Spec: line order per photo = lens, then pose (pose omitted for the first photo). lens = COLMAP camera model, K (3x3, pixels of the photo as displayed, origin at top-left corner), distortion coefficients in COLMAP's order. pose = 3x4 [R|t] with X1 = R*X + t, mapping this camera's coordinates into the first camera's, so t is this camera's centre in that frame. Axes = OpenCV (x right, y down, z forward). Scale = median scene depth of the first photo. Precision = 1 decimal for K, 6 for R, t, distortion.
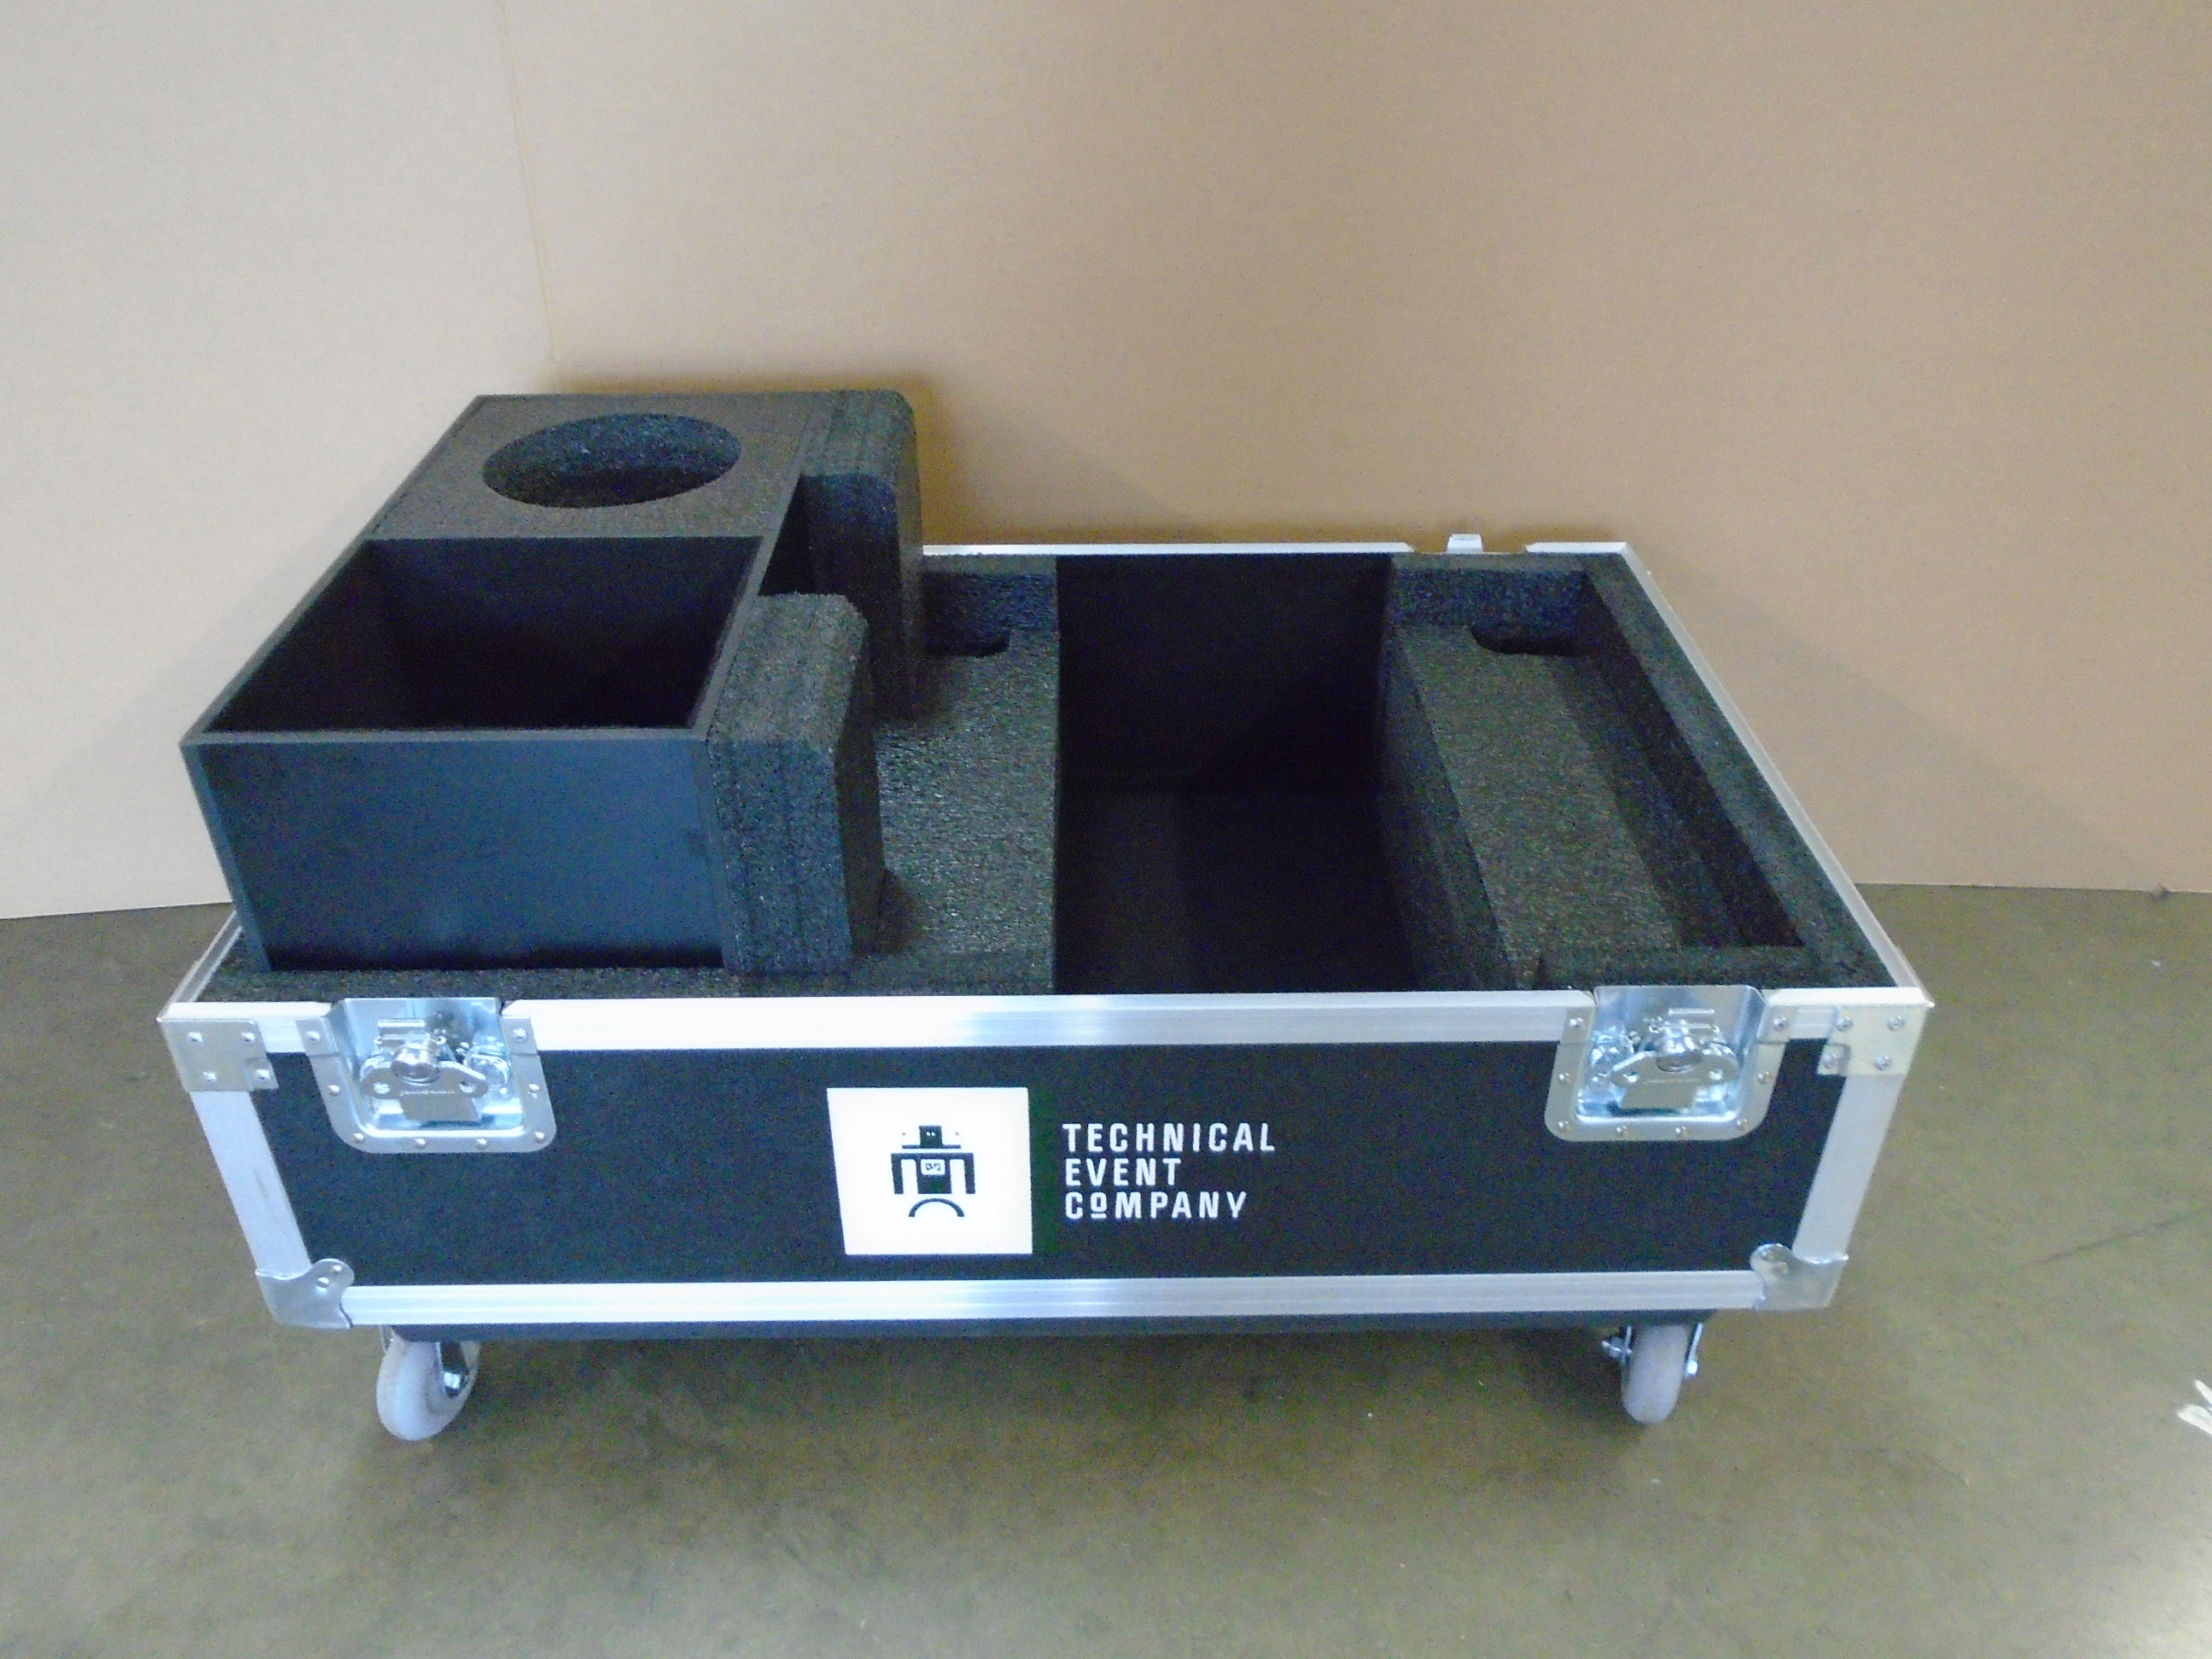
lens RADIAL K [[1702.4, 0, 1106.0], [0, 1702.4, 829.5], [0, 0, 1]] dist [-0.002932, 0.002378]
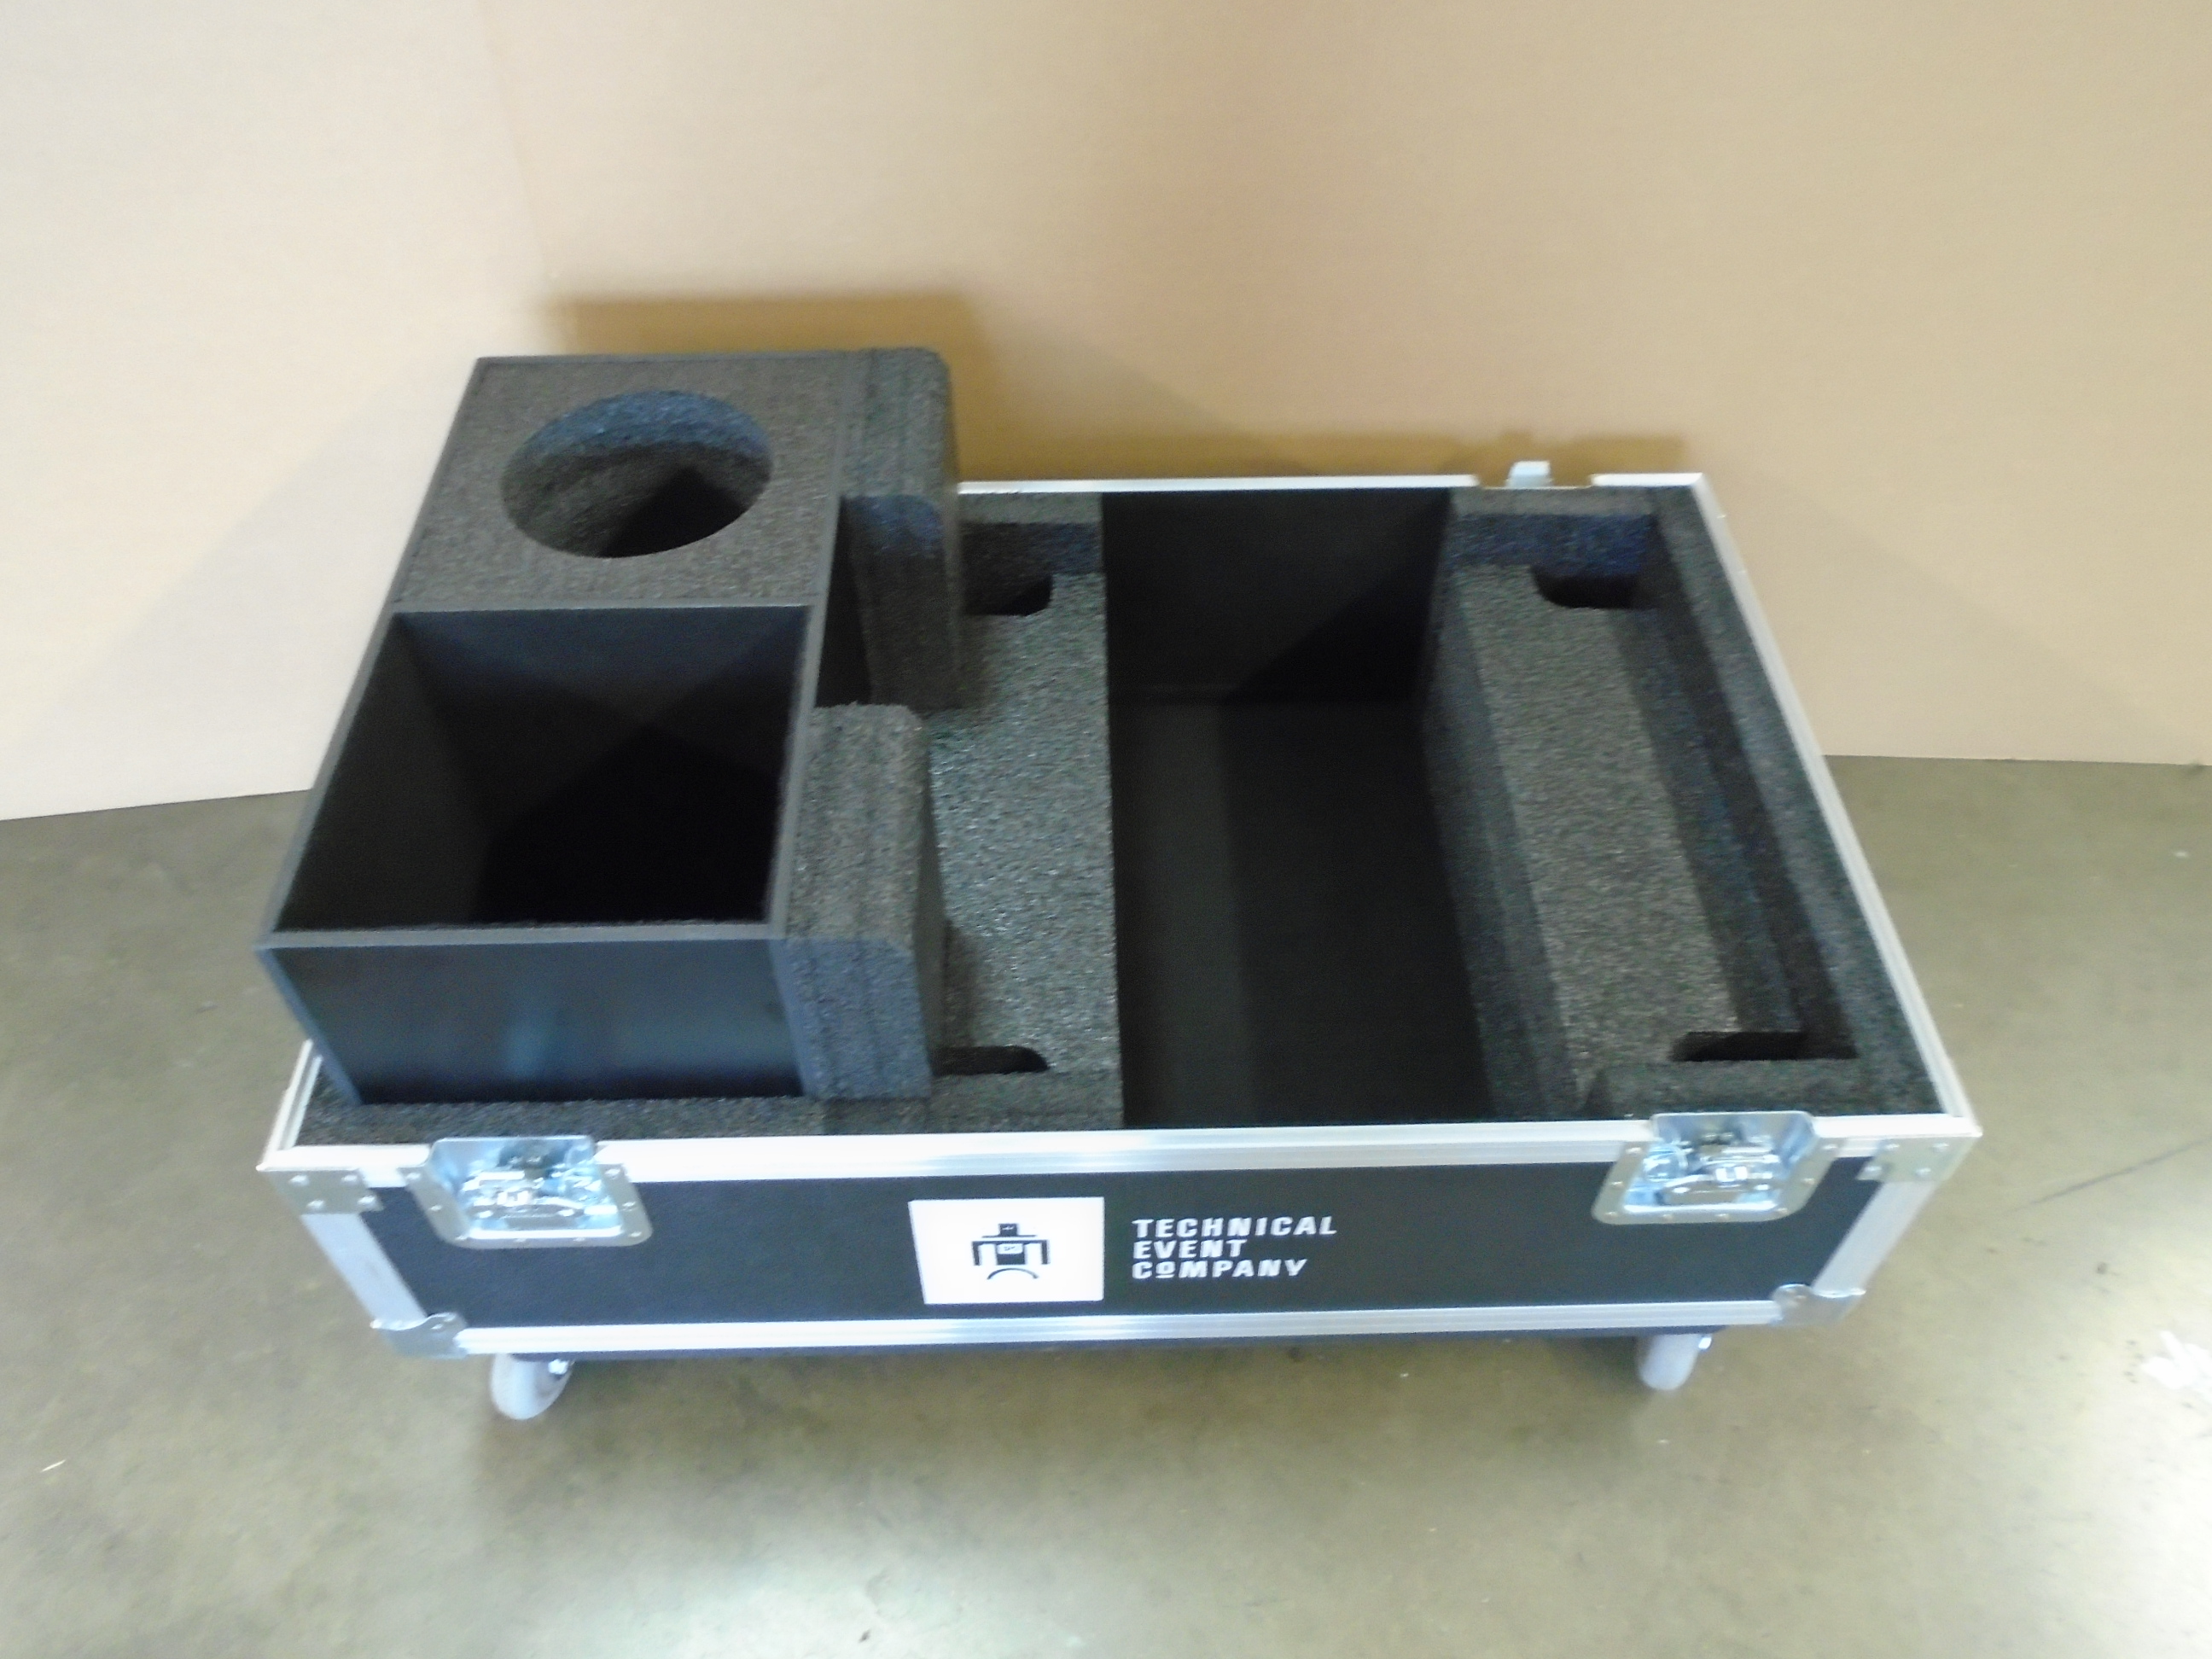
lens RADIAL K [[1693.5, 0, 1106.0], [0, 1693.5, 829.5], [0, 0, 1]] dist [0.001551, 0.001796]
pose [[0.999951, -0.007030, 0.007014, -0.047585], [0.004919, 0.964213, 0.265083, -0.327721], [-0.008627, -0.265035, 0.964200, 0.056805]]
